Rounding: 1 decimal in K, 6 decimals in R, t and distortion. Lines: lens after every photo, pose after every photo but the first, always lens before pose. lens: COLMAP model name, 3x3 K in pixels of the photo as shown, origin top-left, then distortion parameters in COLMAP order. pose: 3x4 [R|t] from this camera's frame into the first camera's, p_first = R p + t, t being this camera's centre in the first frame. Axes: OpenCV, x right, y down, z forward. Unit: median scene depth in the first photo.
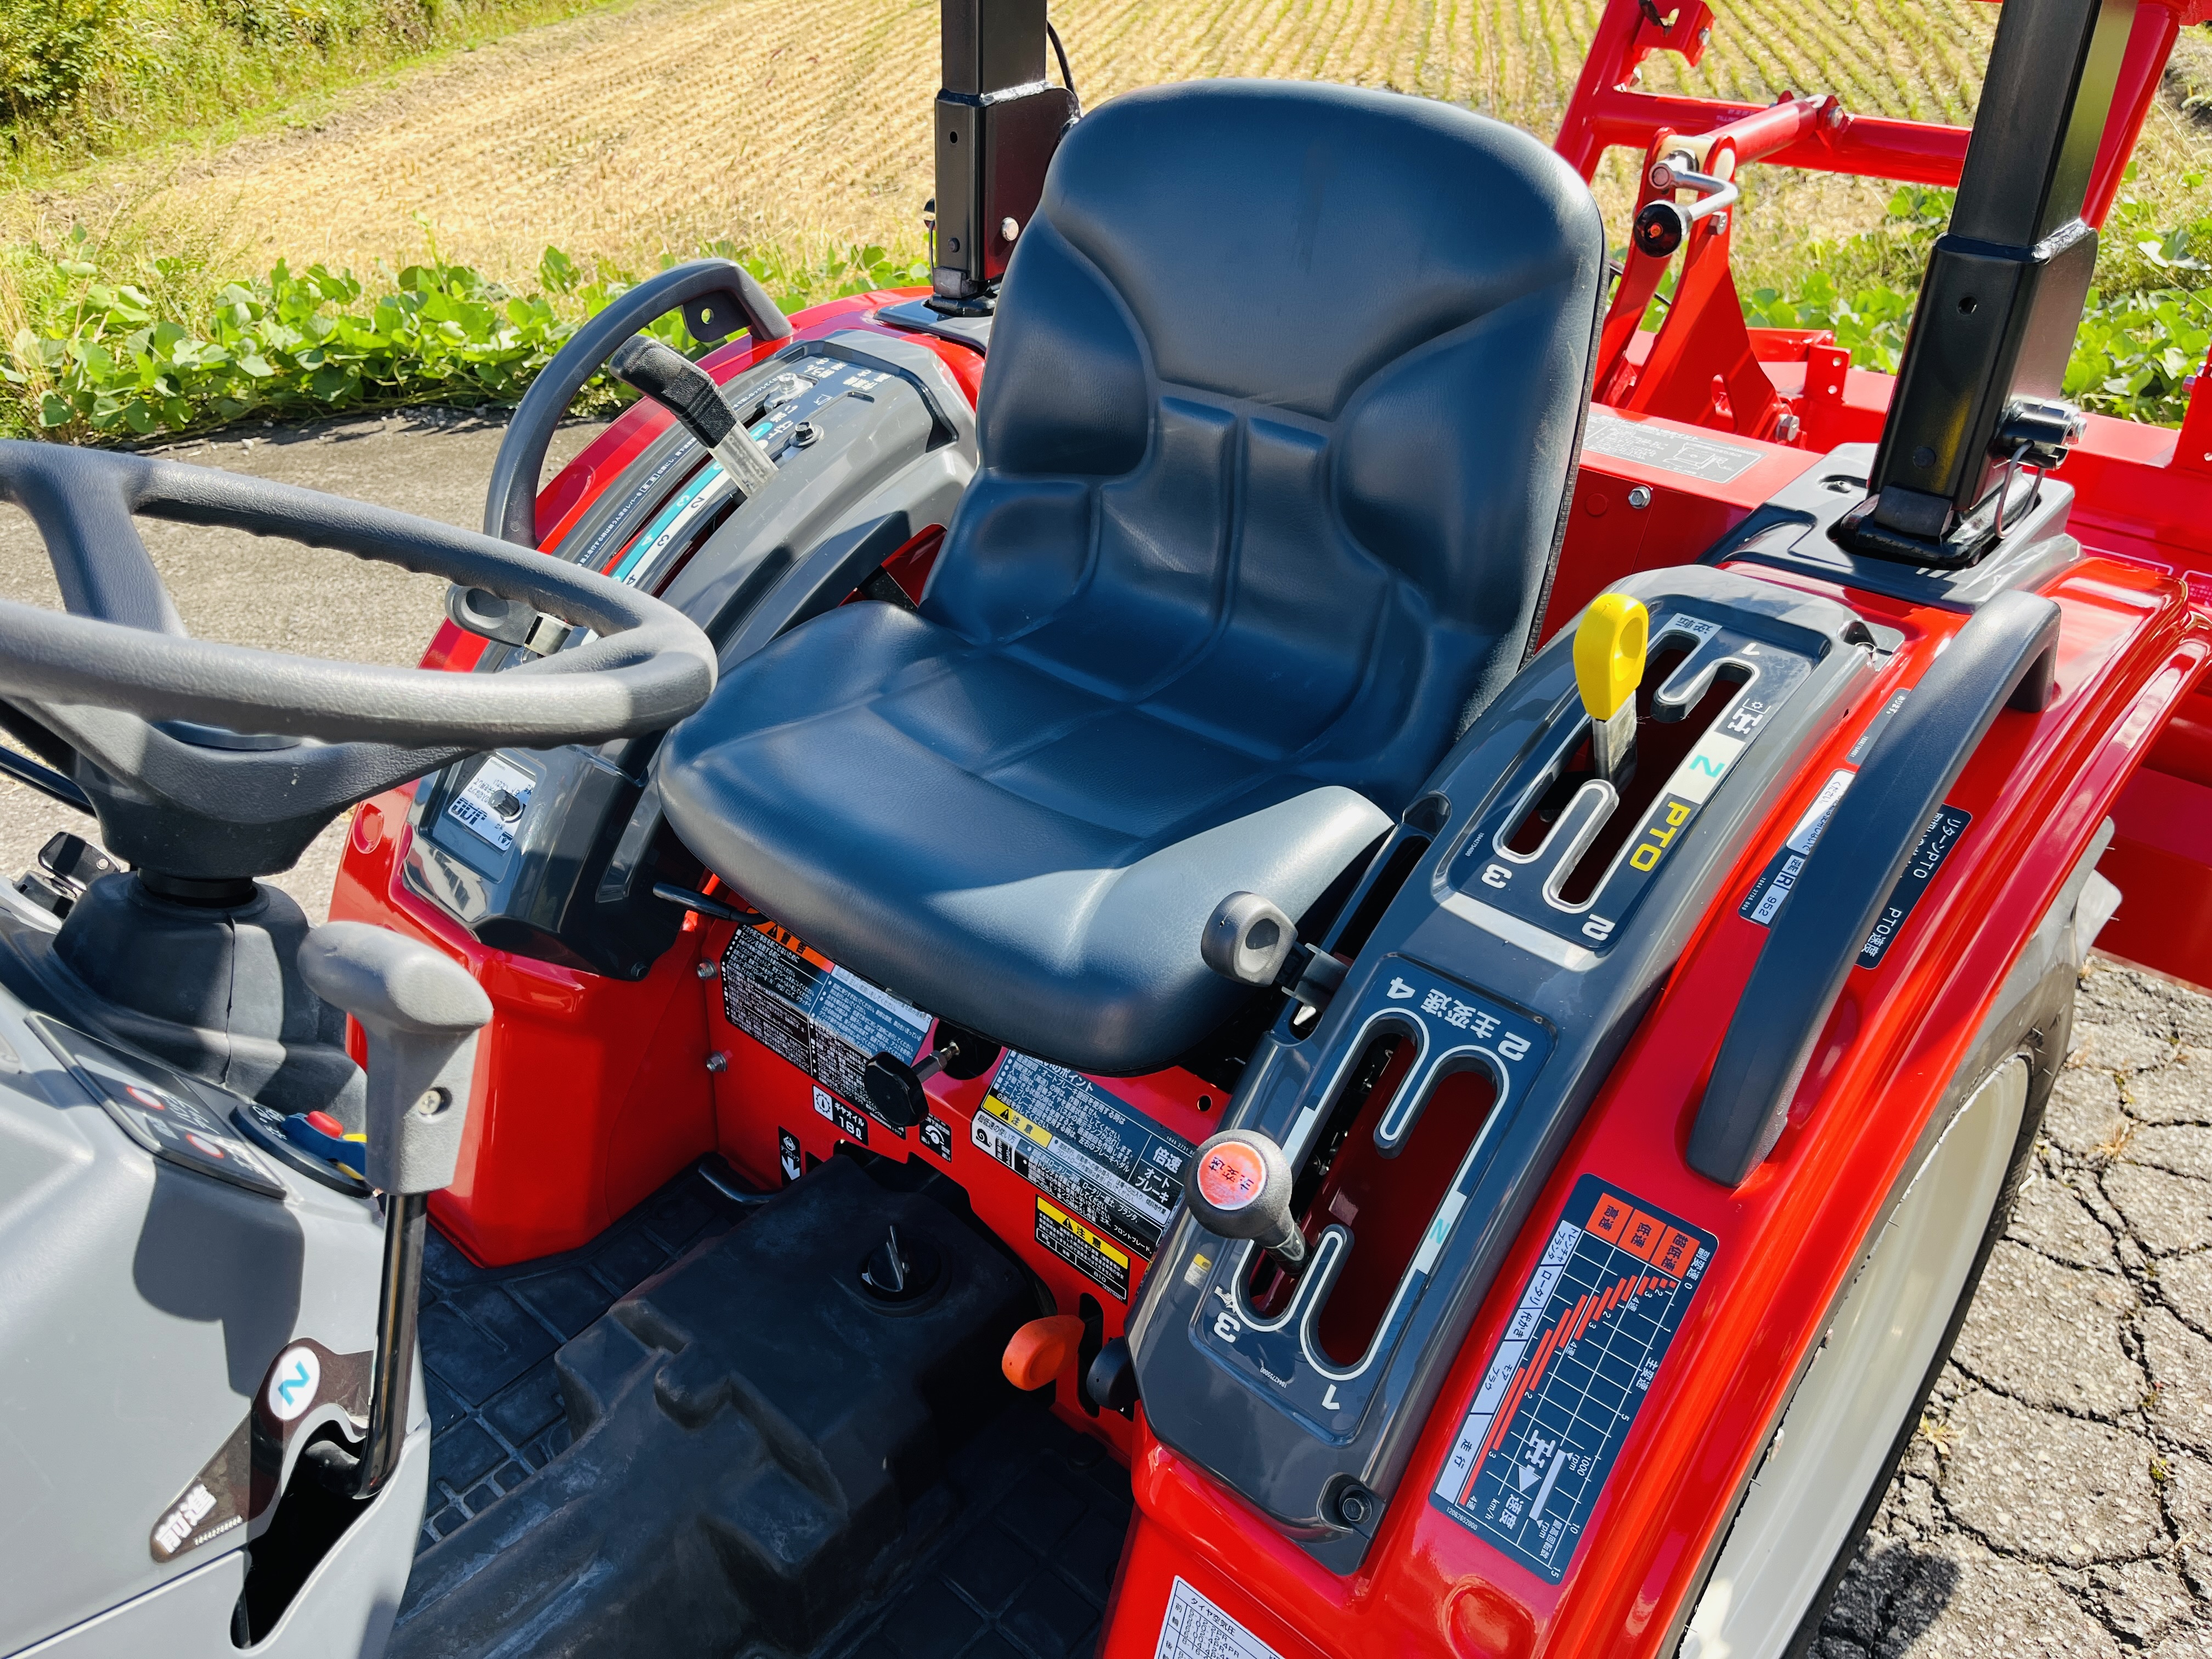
lens RADIAL K [[1680.7, 0, 1106.8], [0, 1680.7, 826.5], [0, 0, 1]] dist [0.033360, -0.036788]
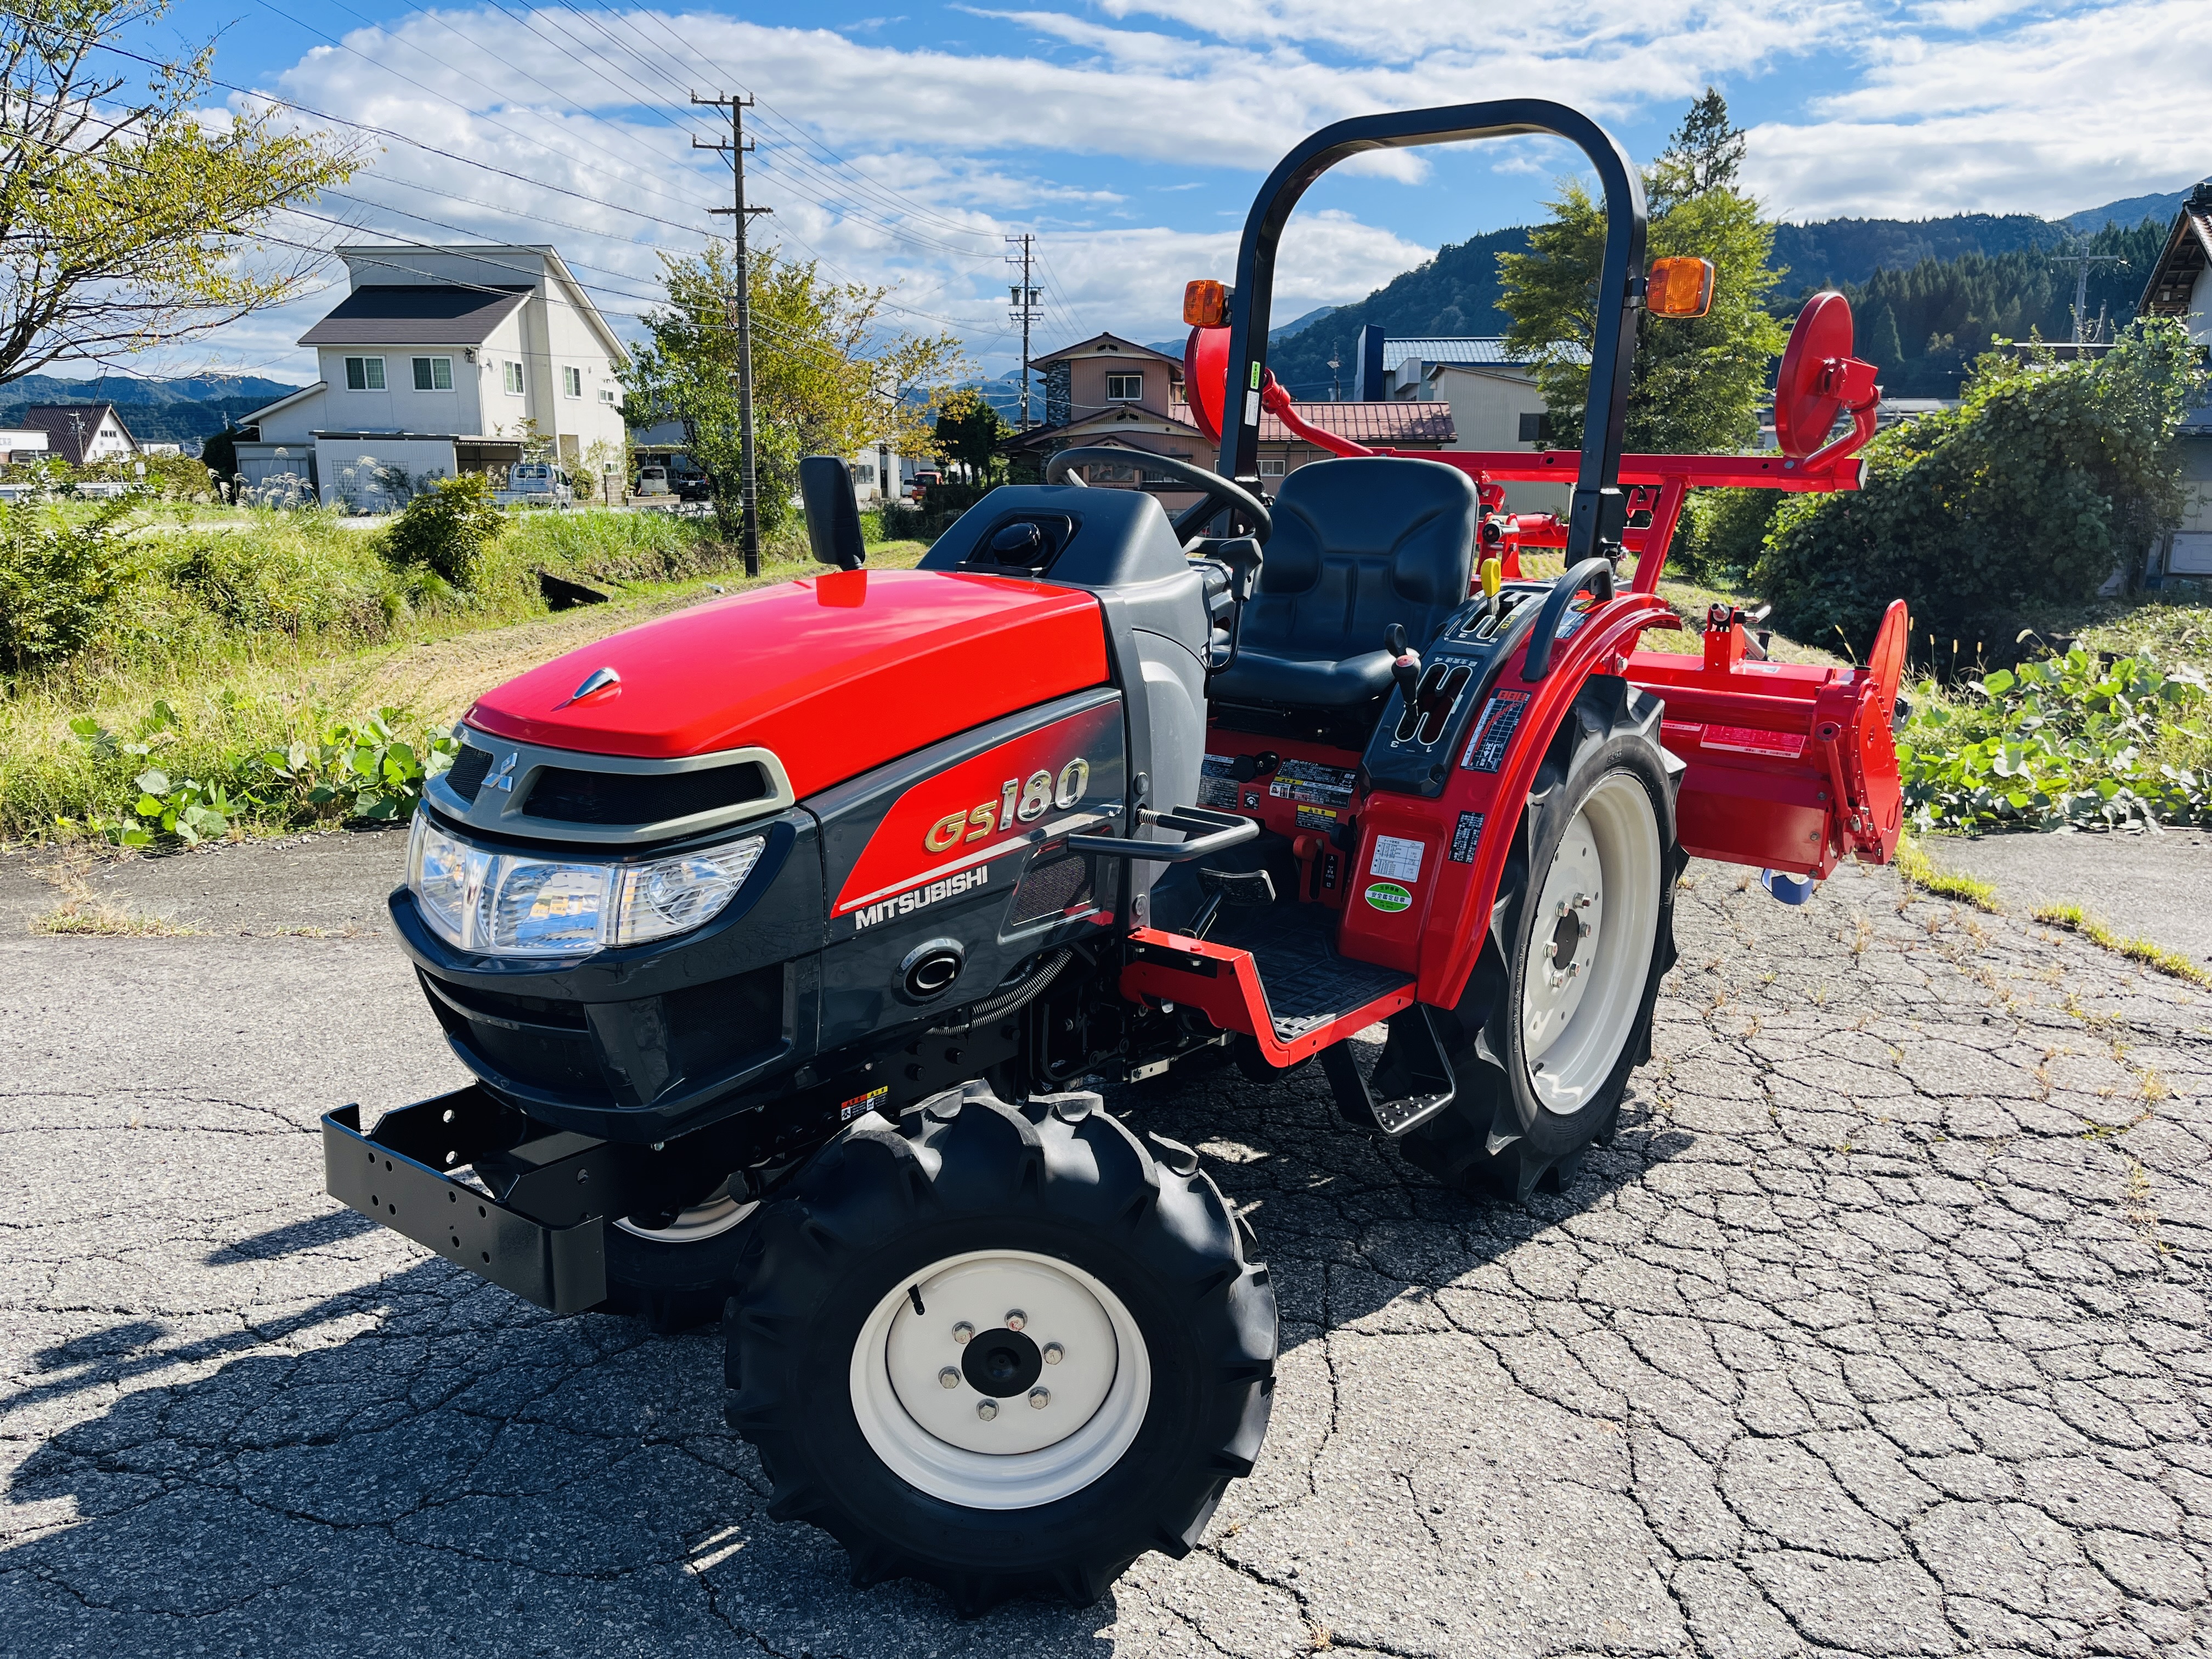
lens RADIAL K [[1705.3, 0, 1102.7], [0, 1705.3, 829.3], [0, 0, 1]] dist [0.051779, -0.002258]
pose [[0.995251, 0.031791, 0.092003, -0.827331], [0.002108, 0.937903, -0.346891, 1.649899], [-0.097318, 0.345437, 0.933382, -2.098421]]
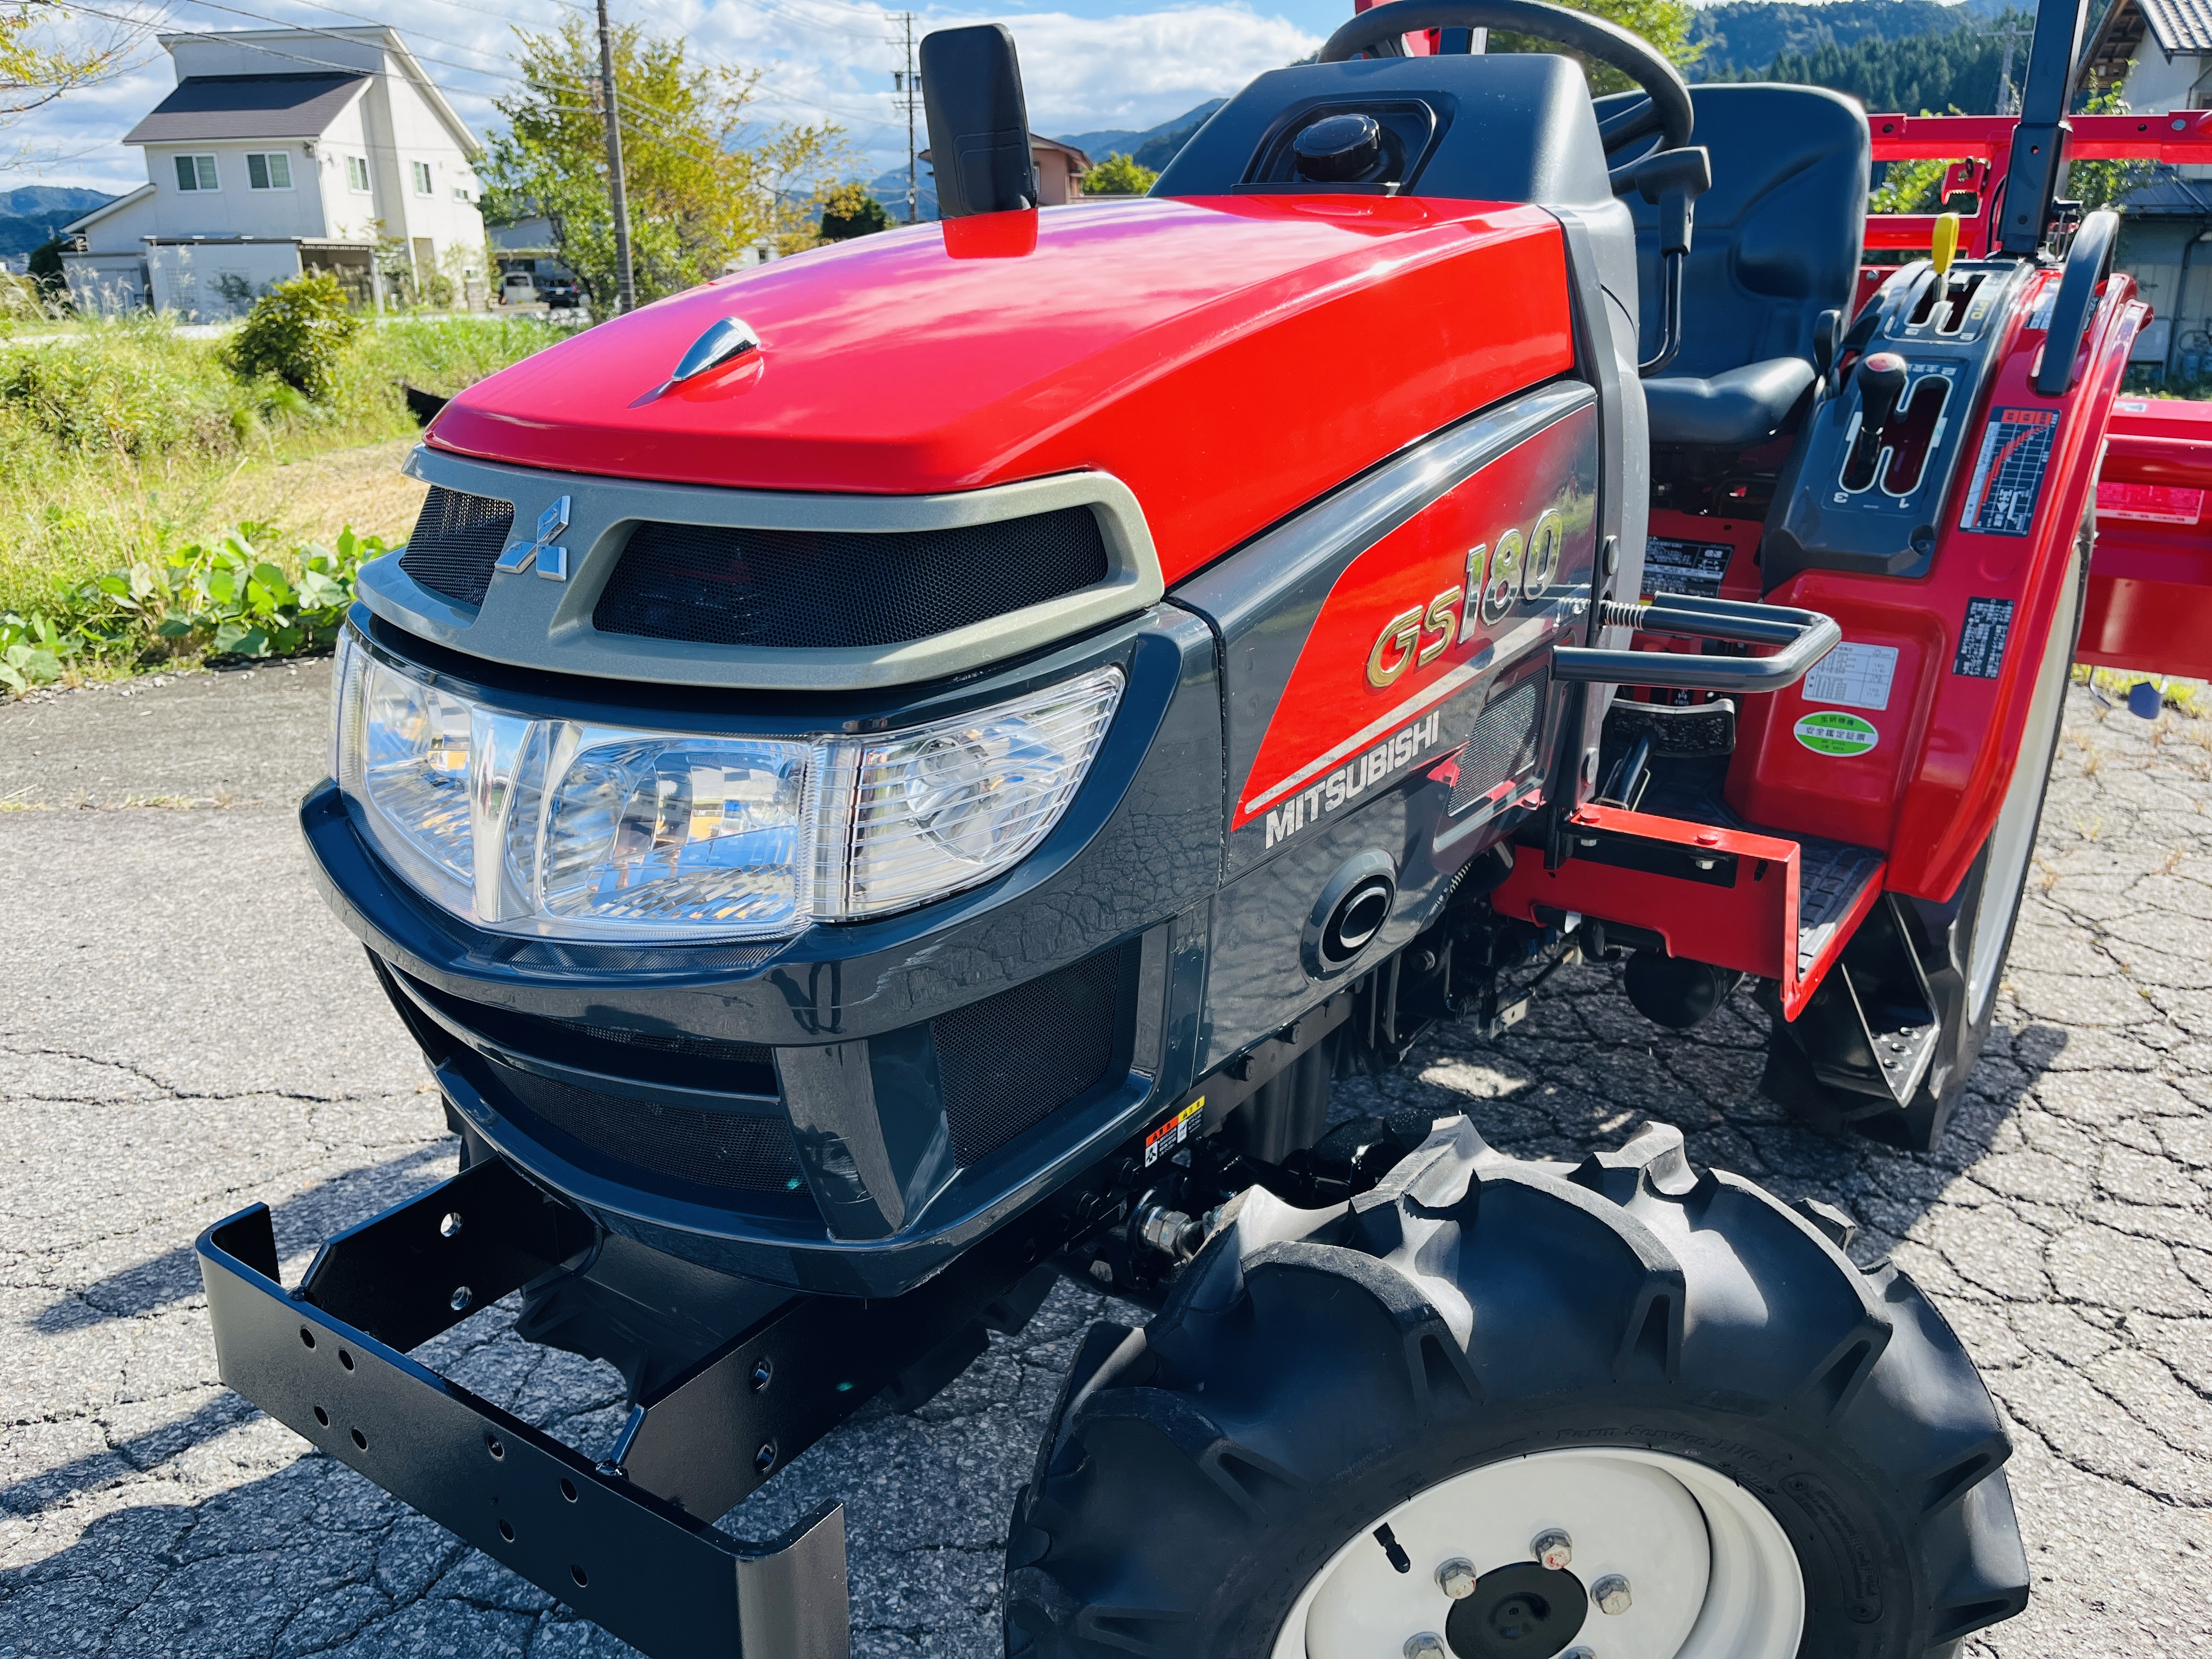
lens RADIAL K [[1685.4, 0, 1096.6], [0, 1685.4, 817.7], [0, 0, 1]] dist [0.118283, -0.153700]
pose [[0.988387, -0.007497, 0.151776, -1.239360], [0.045994, 0.966693, -0.251772, 1.224767], [-0.144833, 0.255829, 0.955811, -0.908275]]
